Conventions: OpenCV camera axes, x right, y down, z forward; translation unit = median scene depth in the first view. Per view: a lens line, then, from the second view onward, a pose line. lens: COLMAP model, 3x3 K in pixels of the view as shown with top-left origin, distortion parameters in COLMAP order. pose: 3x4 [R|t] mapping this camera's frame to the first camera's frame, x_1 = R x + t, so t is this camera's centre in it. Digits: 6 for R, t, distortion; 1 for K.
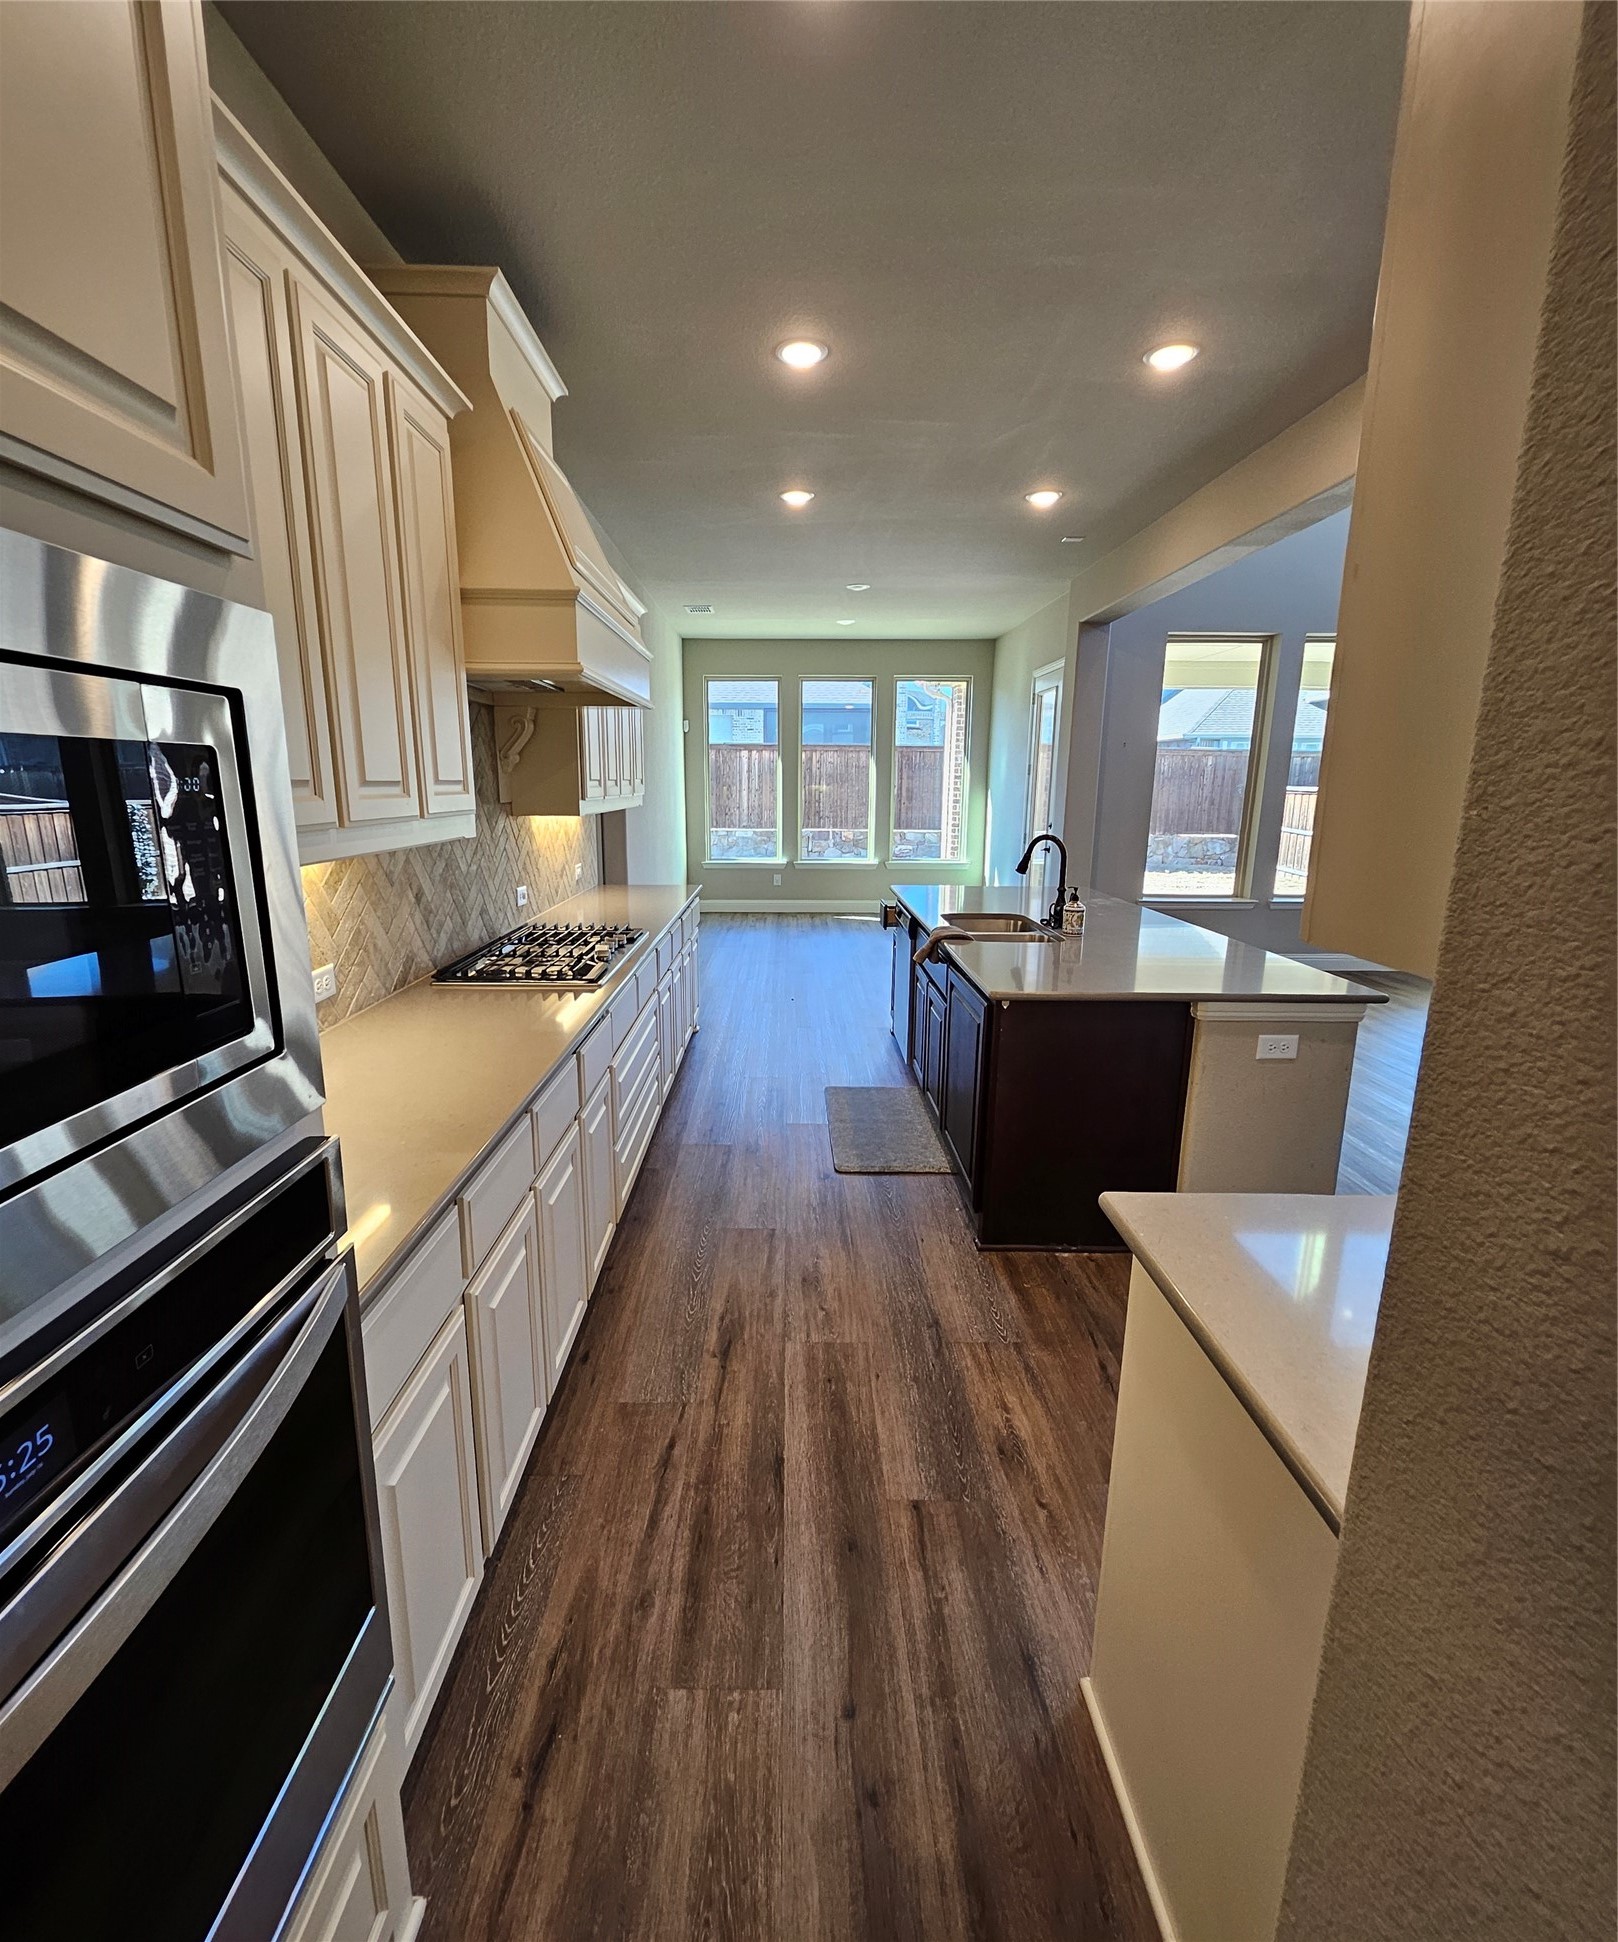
lens RADIAL K [[853.3, 0, 777.5], [0, 853.3, 973.9], [0, 0, 1]] dist [0.006762, -0.002440]
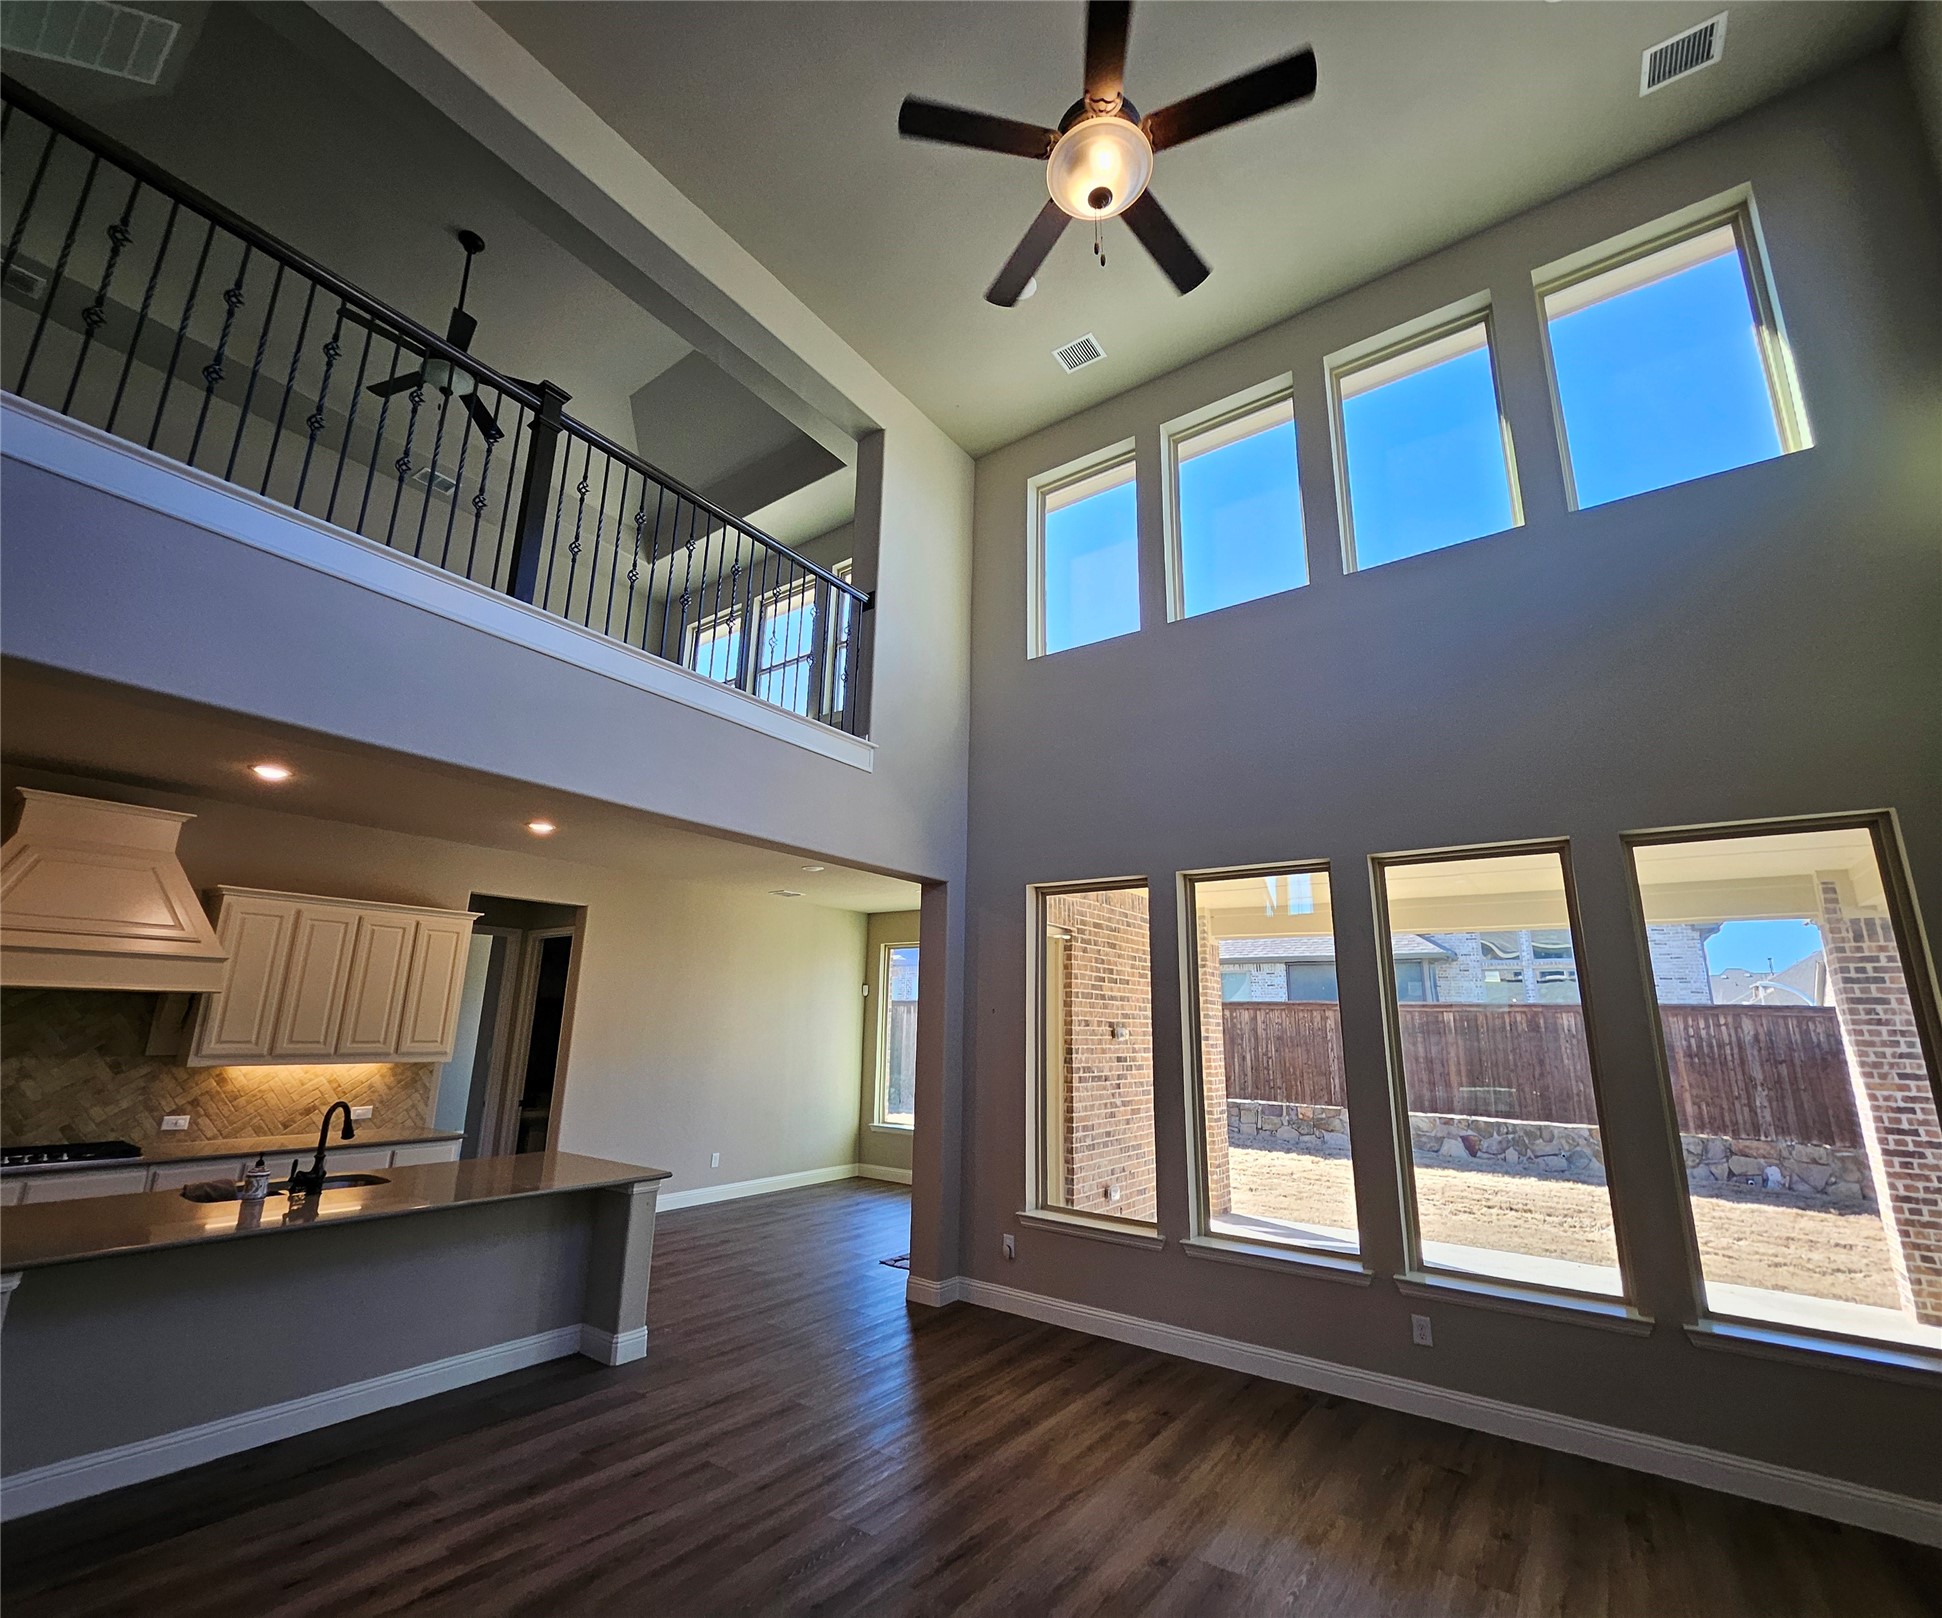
lens RADIAL K [[853.3, 0, 962.3], [0, 853.3, 829.4], [0, 0, 1]] dist [0.006762, -0.002440]
pose [[0.810633, -0.121003, -0.572916, 0.611589], [-0.145605, 0.906029, -0.397379, -0.061622], [0.567162, 0.405548, 0.716839, 0.205025]]
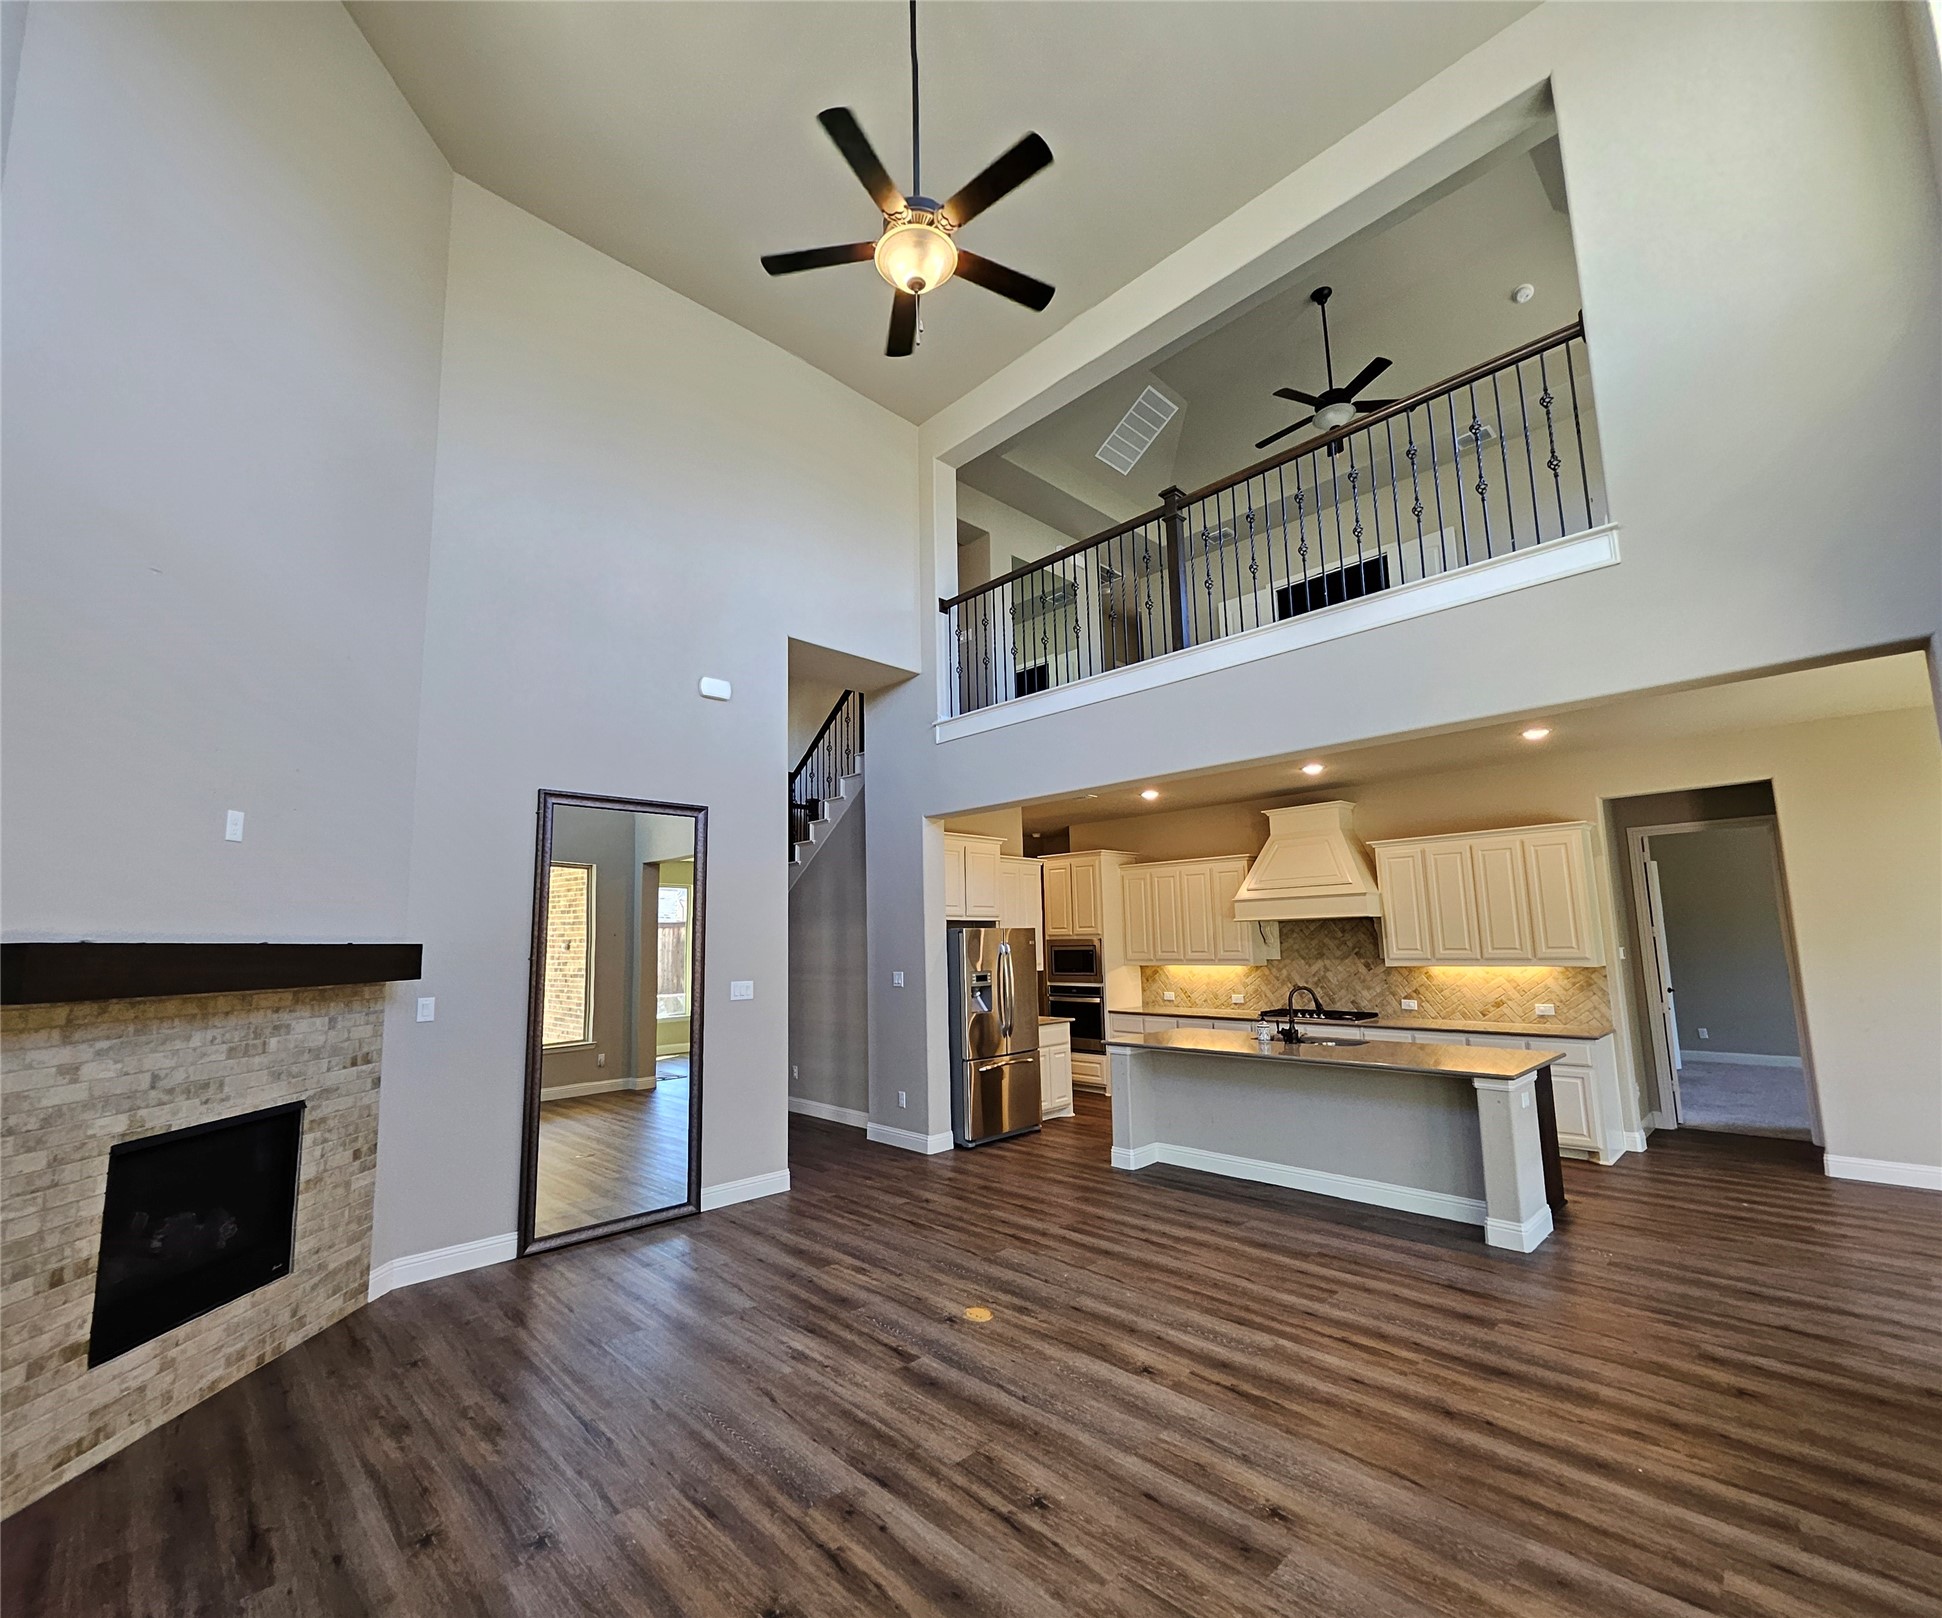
lens RADIAL K [[853.3, 0, 948.1], [0, 853.3, 834.4], [0, 0, 1]] dist [0.006762, -0.002440]
pose [[-0.716394, -0.081470, -0.692923, 0.727683], [-0.138241, 0.990044, 0.026520, -0.151024], [0.683863, 0.114789, -0.720524, 0.635419]]
